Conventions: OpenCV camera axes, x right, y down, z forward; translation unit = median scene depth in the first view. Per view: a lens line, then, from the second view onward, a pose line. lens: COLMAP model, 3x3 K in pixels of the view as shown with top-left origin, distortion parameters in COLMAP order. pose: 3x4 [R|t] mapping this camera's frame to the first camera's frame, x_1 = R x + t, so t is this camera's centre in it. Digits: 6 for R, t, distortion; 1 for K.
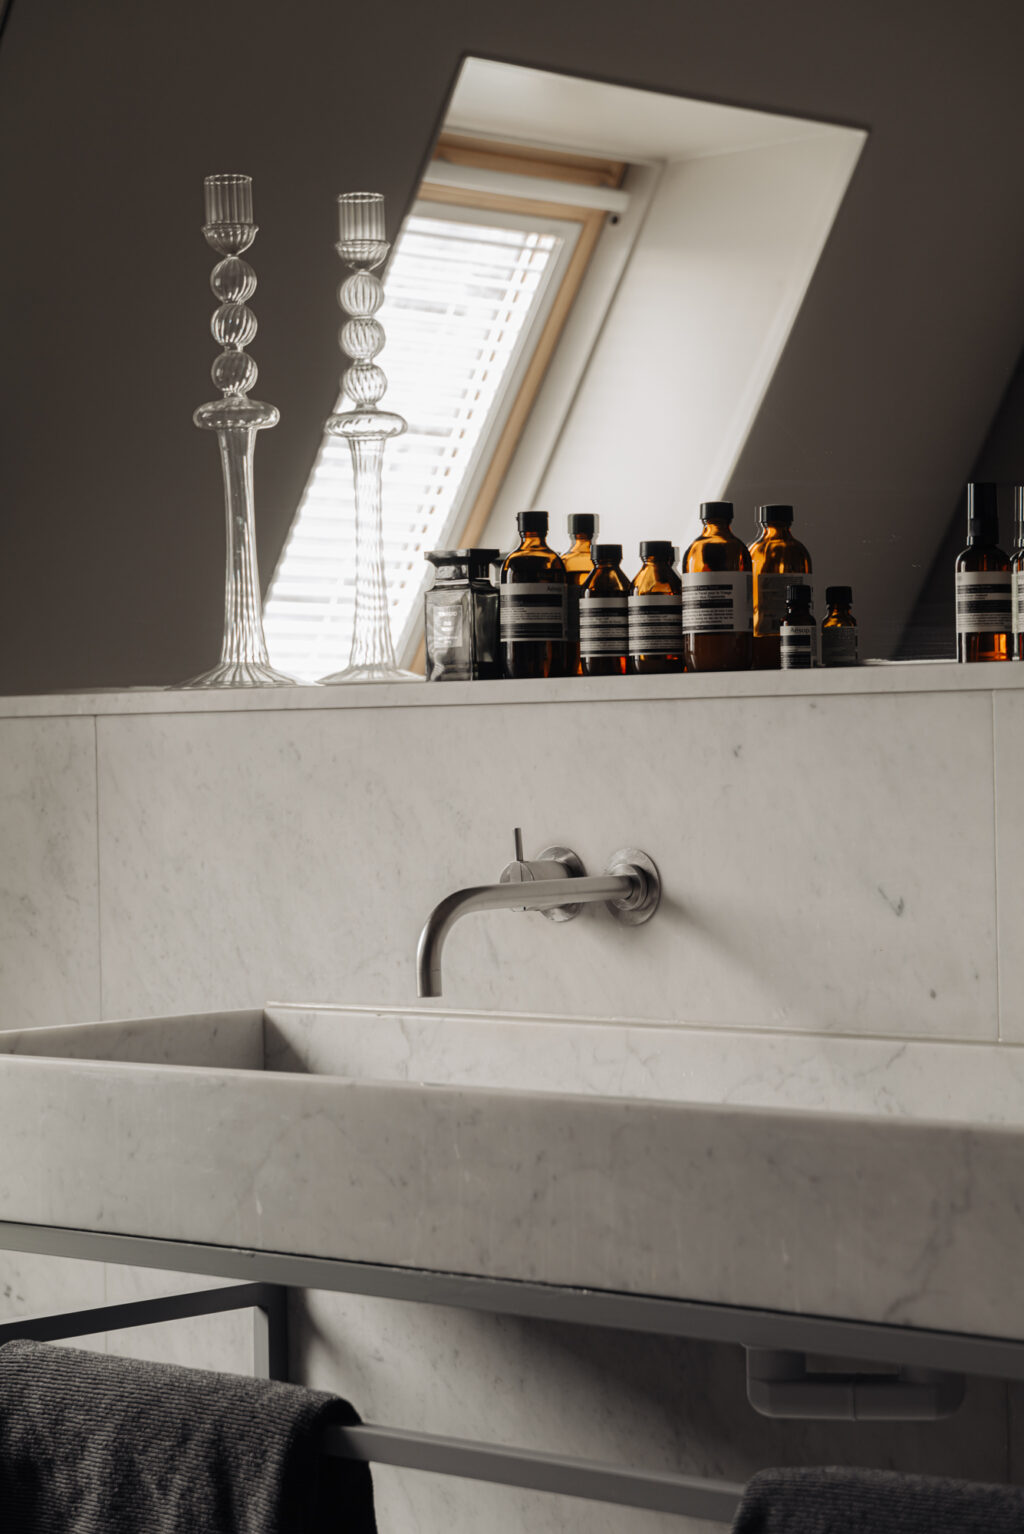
lens RADIAL K [[3877.2, 0, 512.0], [0, 3877.2, 767.0], [0, 0, 1]] dist [0.147974, 0.627004]
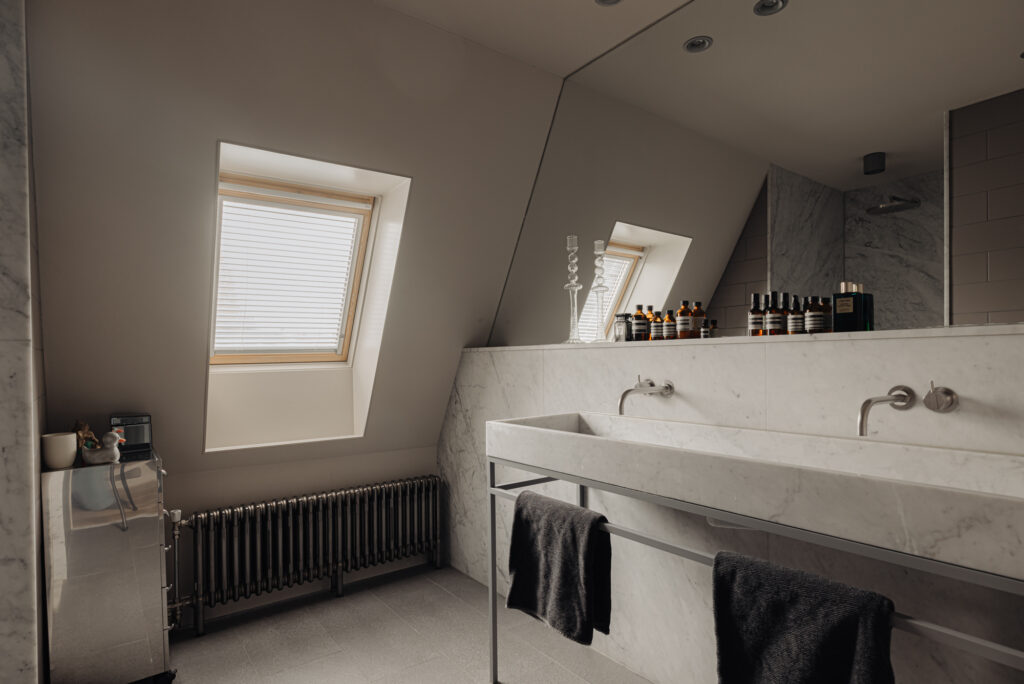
lens RADIAL K [[560.6, 0, 510.5], [0, 560.6, 368.2], [0, 0, 1]] dist [-0.004175, -0.000819]
pose [[0.986776, 0.008462, -0.161869, -0.038362], [-0.006259, 0.999881, 0.014117, 0.000174], [0.161969, -0.012917, 0.986711, 0.342150]]
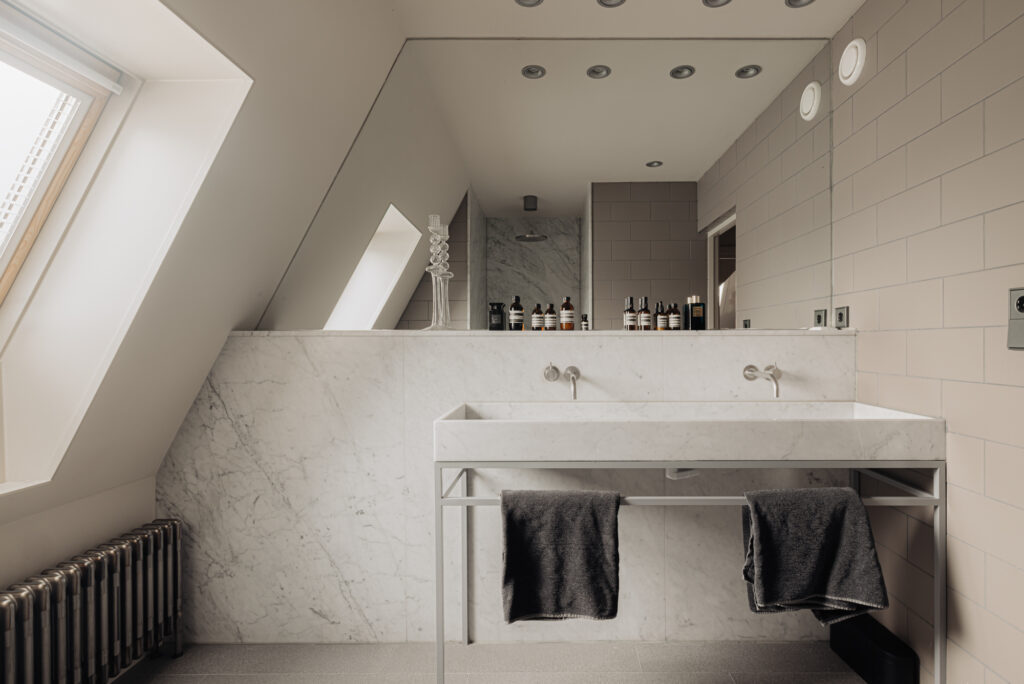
lens RADIAL K [[507.1, 0, 563.1], [0, 507.1, 357.8], [0, 0, 1]] dist [0.005628, 0.000684]
pose [[0.708528, -0.000241, 0.705682, -0.412946], [-0.008028, 0.999932, 0.008401, 0.005131], [-0.705637, -0.011618, 0.708479, 0.536513]]
